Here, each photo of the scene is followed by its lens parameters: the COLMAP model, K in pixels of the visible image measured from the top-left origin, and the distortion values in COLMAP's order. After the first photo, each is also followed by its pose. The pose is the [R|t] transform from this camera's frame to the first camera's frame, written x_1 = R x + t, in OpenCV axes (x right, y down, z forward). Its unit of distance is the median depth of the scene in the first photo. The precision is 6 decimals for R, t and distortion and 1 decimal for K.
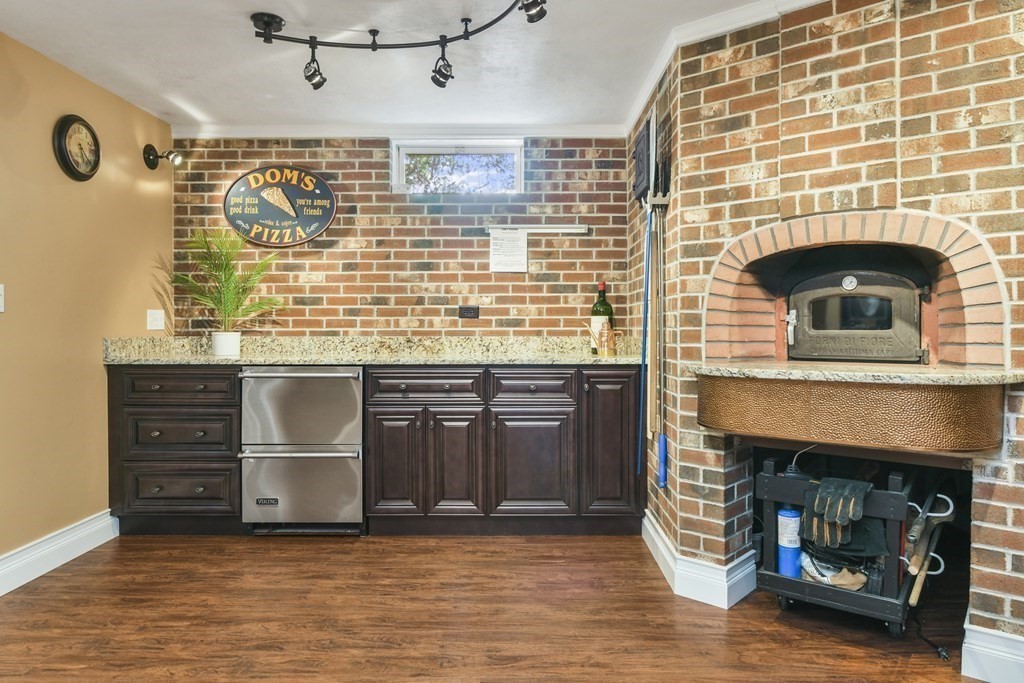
lens RADIAL K [[657.5, 0, 516.5], [0, 657.5, 335.8], [0, 0, 1]] dist [-0.004651, -0.000593]
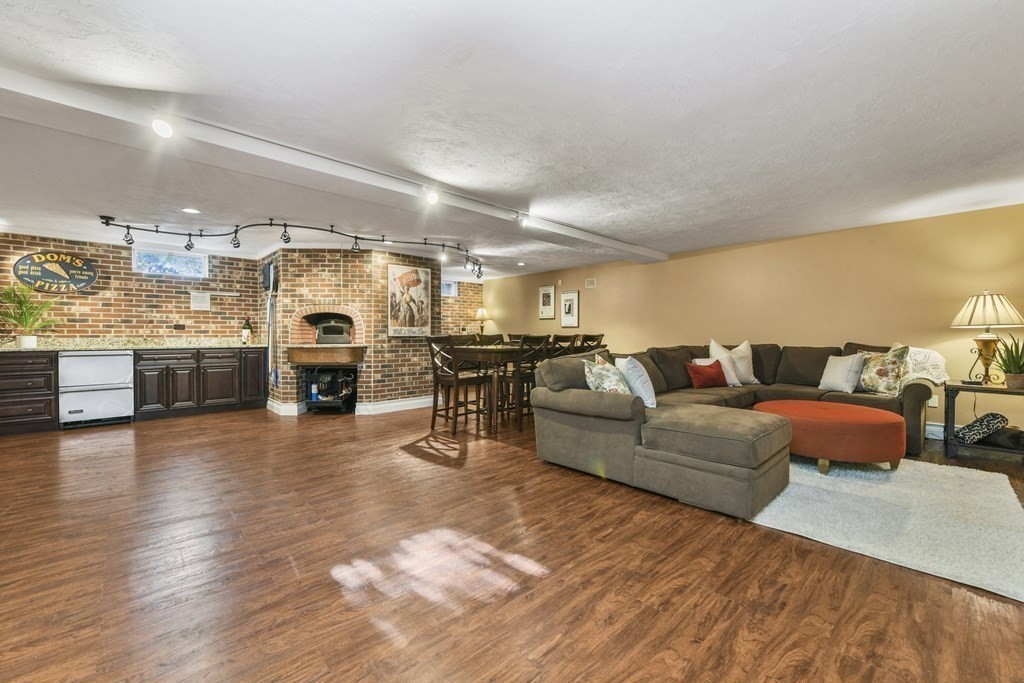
lens RADIAL K [[411.7, 0, 514.4], [0, 411.7, 337.3], [0, 0, 1]] dist [0.001239, 0.000447]
pose [[0.721779, -0.002863, 0.692118, -0.231863], [0.003903, 0.999992, 0.000066, 0.004665], [-0.692113, 0.002654, 0.721785, -0.888306]]
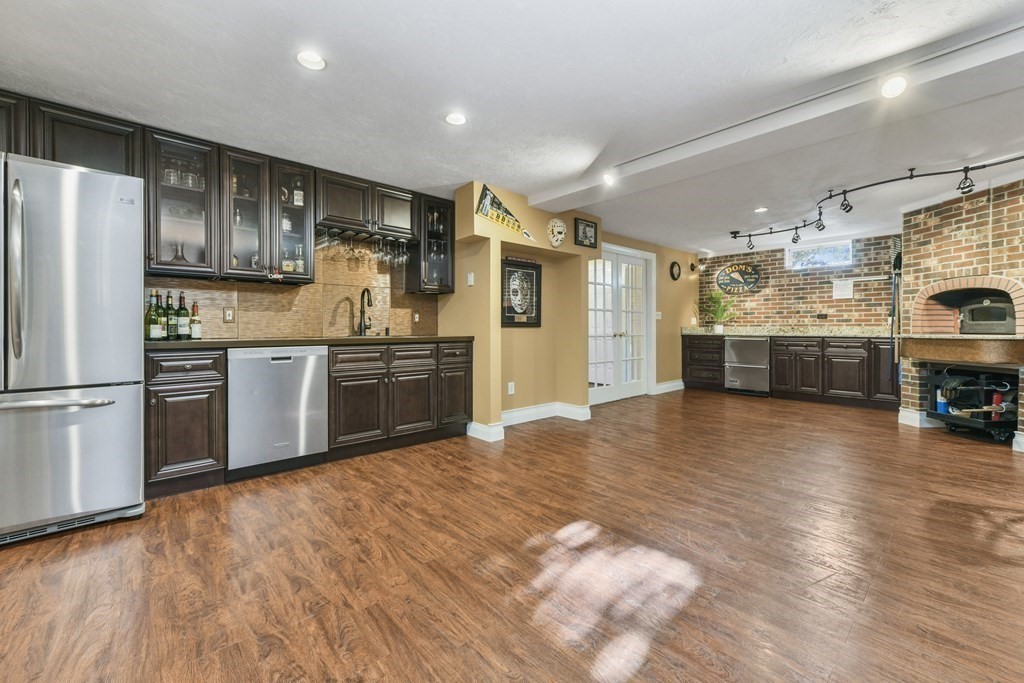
lens RADIAL K [[415.9, 0, 519.9], [0, 415.9, 328.0], [0, 0, 1]] dist [0.000434, 0.000469]
pose [[0.683759, -0.000323, -0.729708, 0.287443], [-0.006400, 0.999959, -0.006440, 0.023686], [0.729680, 0.009074, 0.683728, -0.857316]]
